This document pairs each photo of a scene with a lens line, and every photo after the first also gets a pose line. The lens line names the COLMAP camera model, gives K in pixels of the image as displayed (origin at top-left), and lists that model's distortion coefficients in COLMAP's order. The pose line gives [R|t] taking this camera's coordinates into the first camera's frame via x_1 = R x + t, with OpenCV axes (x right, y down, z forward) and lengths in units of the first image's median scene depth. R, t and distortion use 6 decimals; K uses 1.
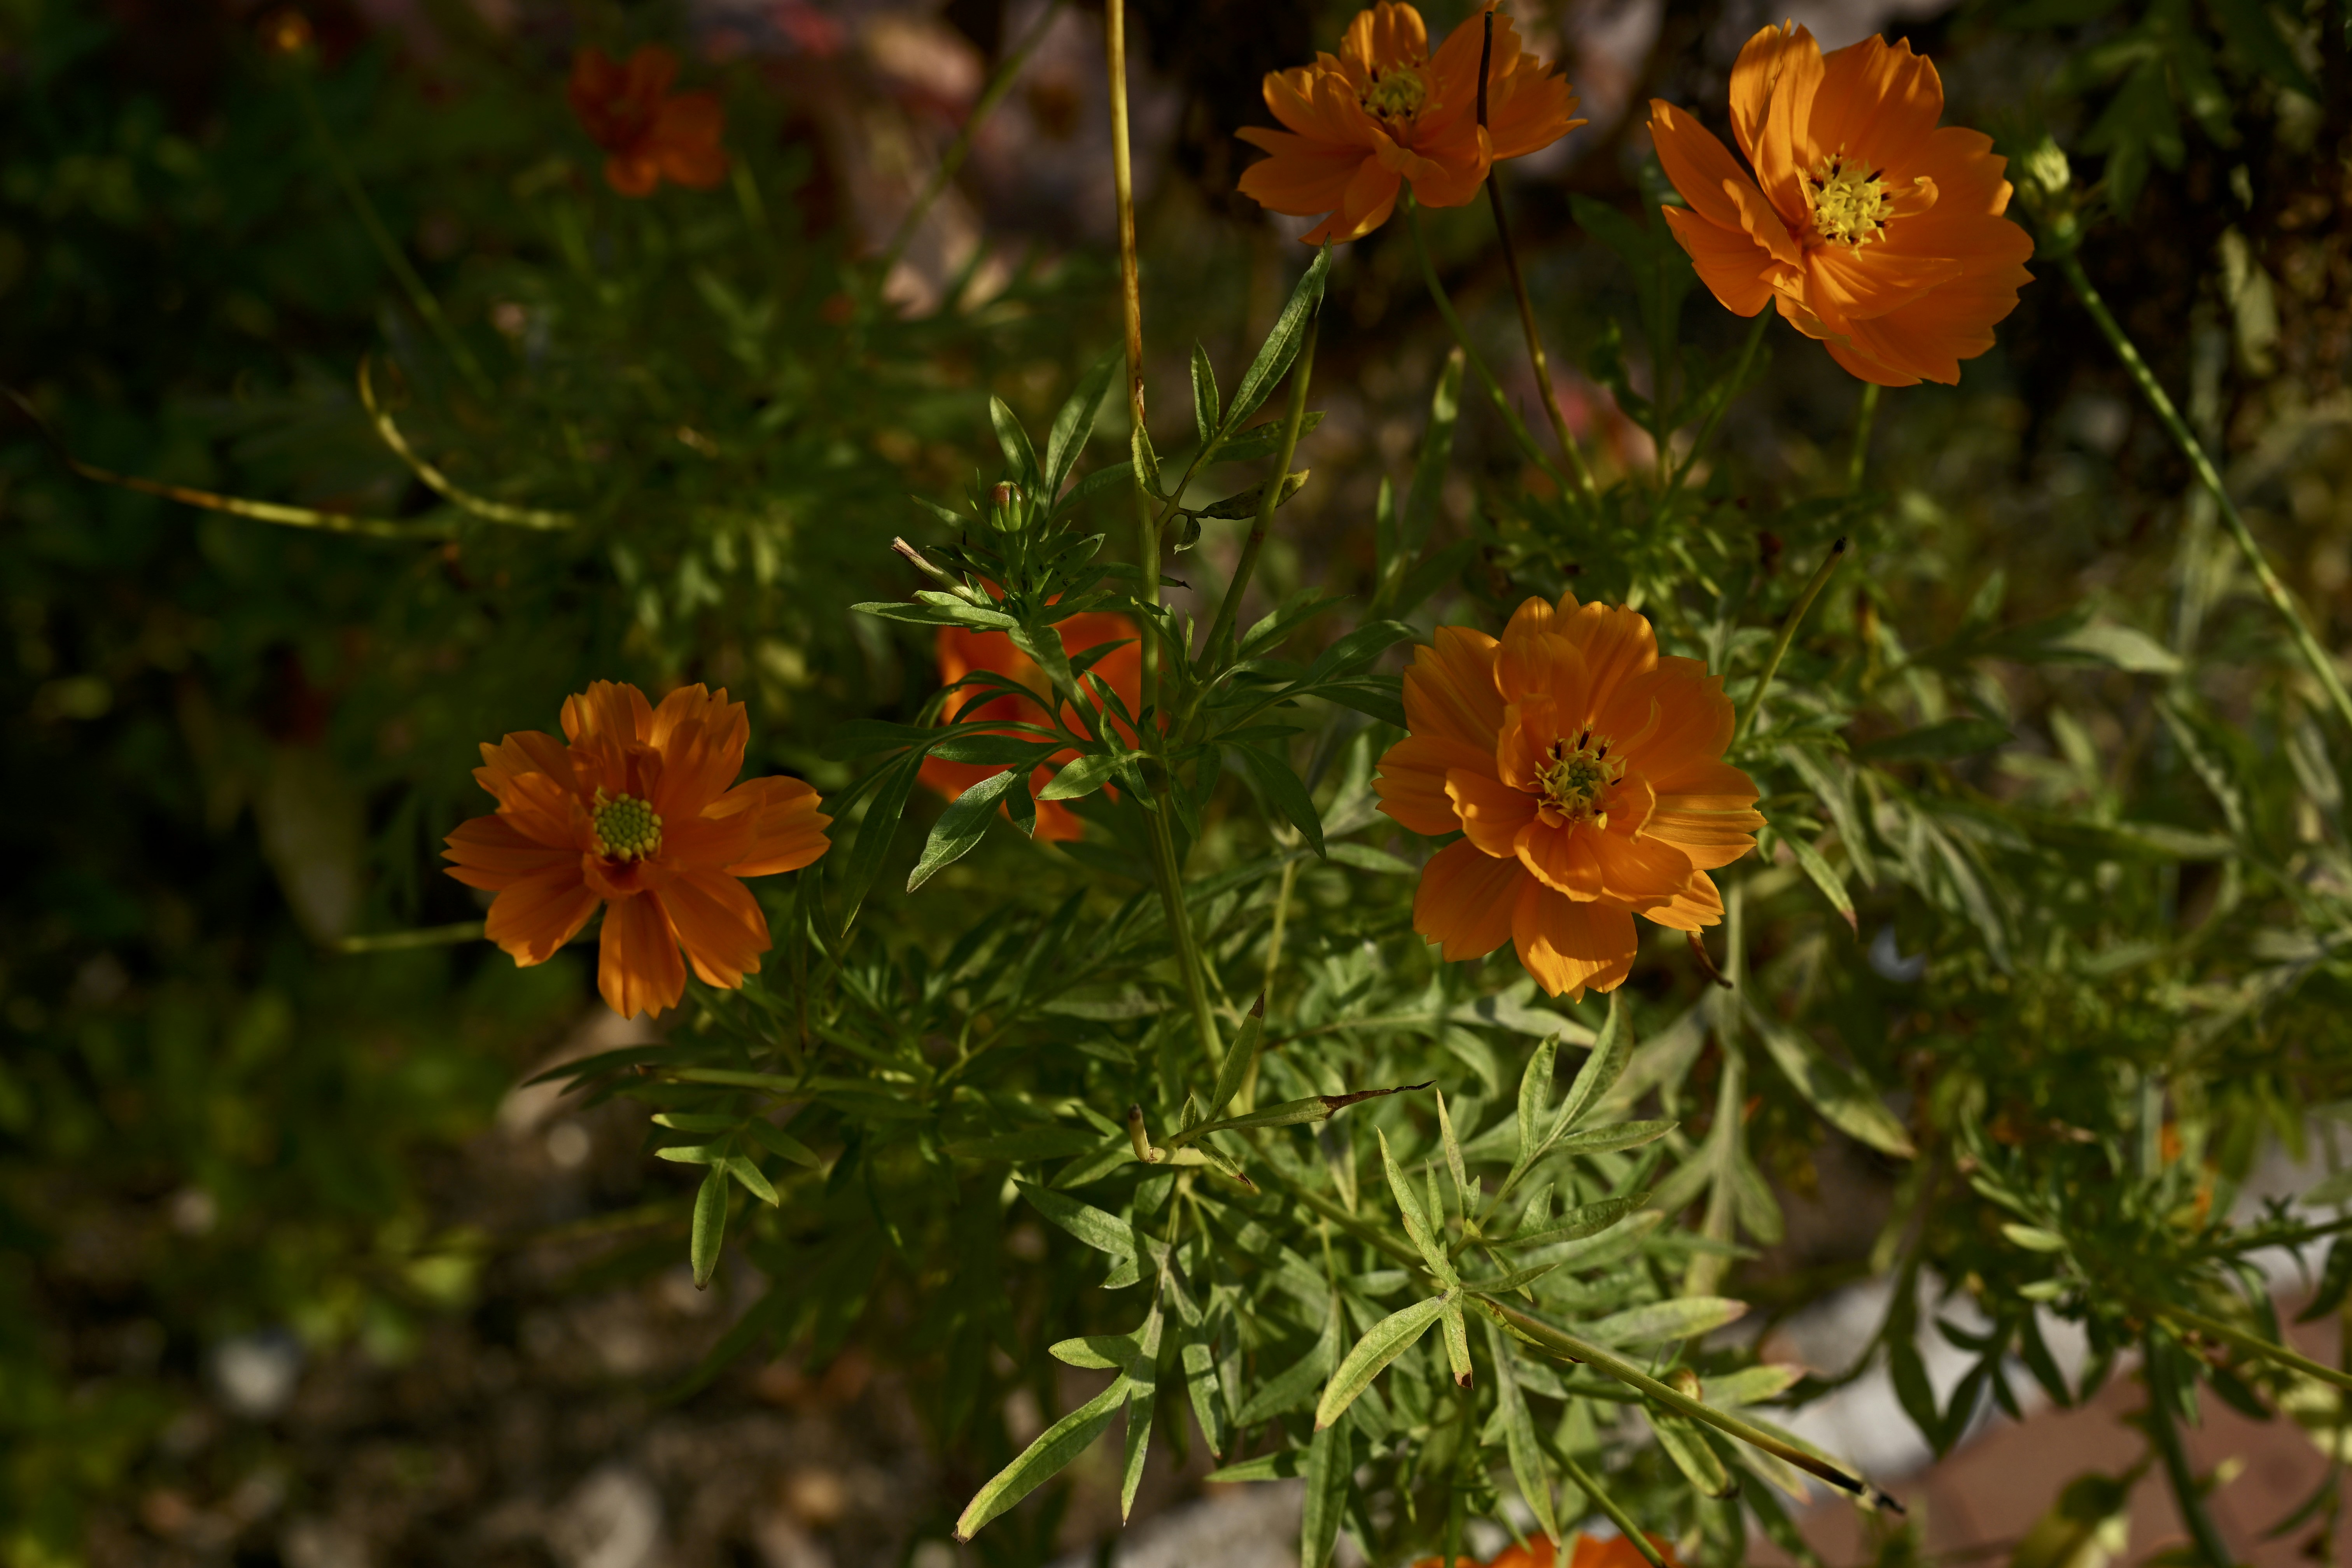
lens RADIAL K [[3540.2, 0, 1176.0], [0, 3540.2, 784.0], [0, 0, 1]] dist [0.303045, -1.431504]
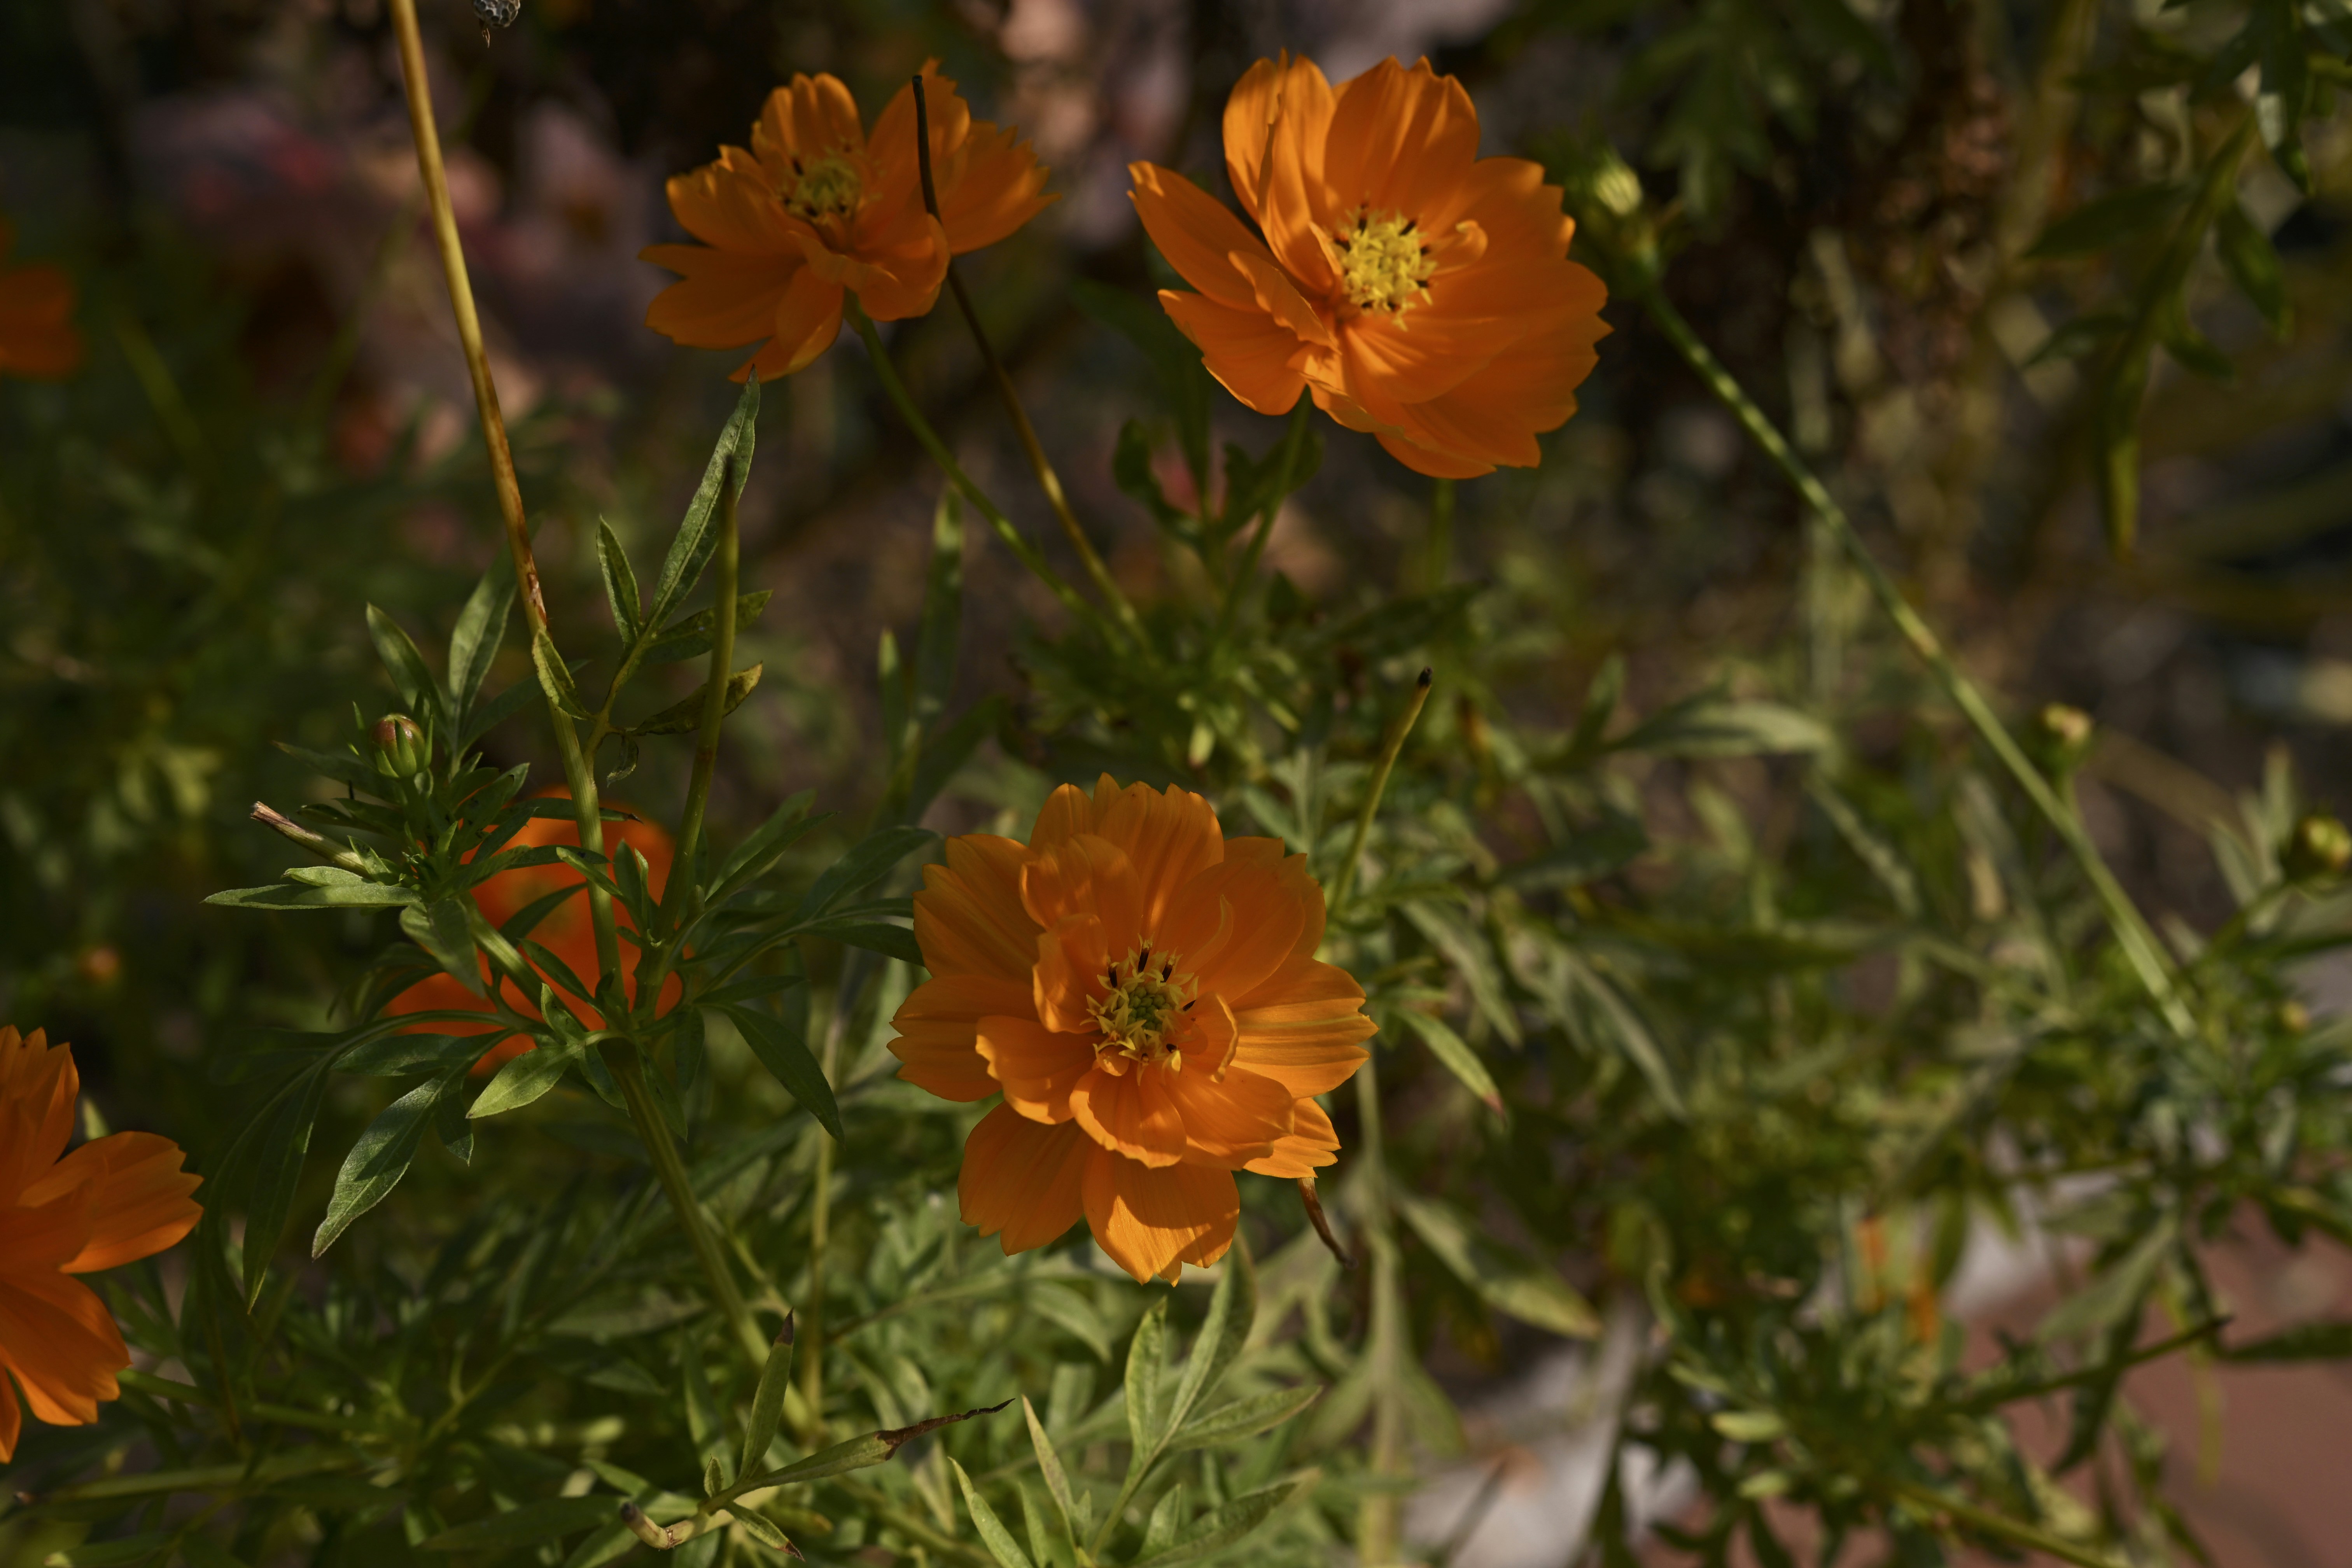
lens RADIAL K [[3386.3, 0, 1176.0], [0, 3386.3, 784.0], [0, 0, 1]] dist [0.000990, 1.119784]
pose [[0.988648, -0.121257, 0.088720, 0.055824], [0.121637, 0.992574, 0.001125, -0.048770], [-0.088198, 0.009679, 0.996056, 0.223994]]
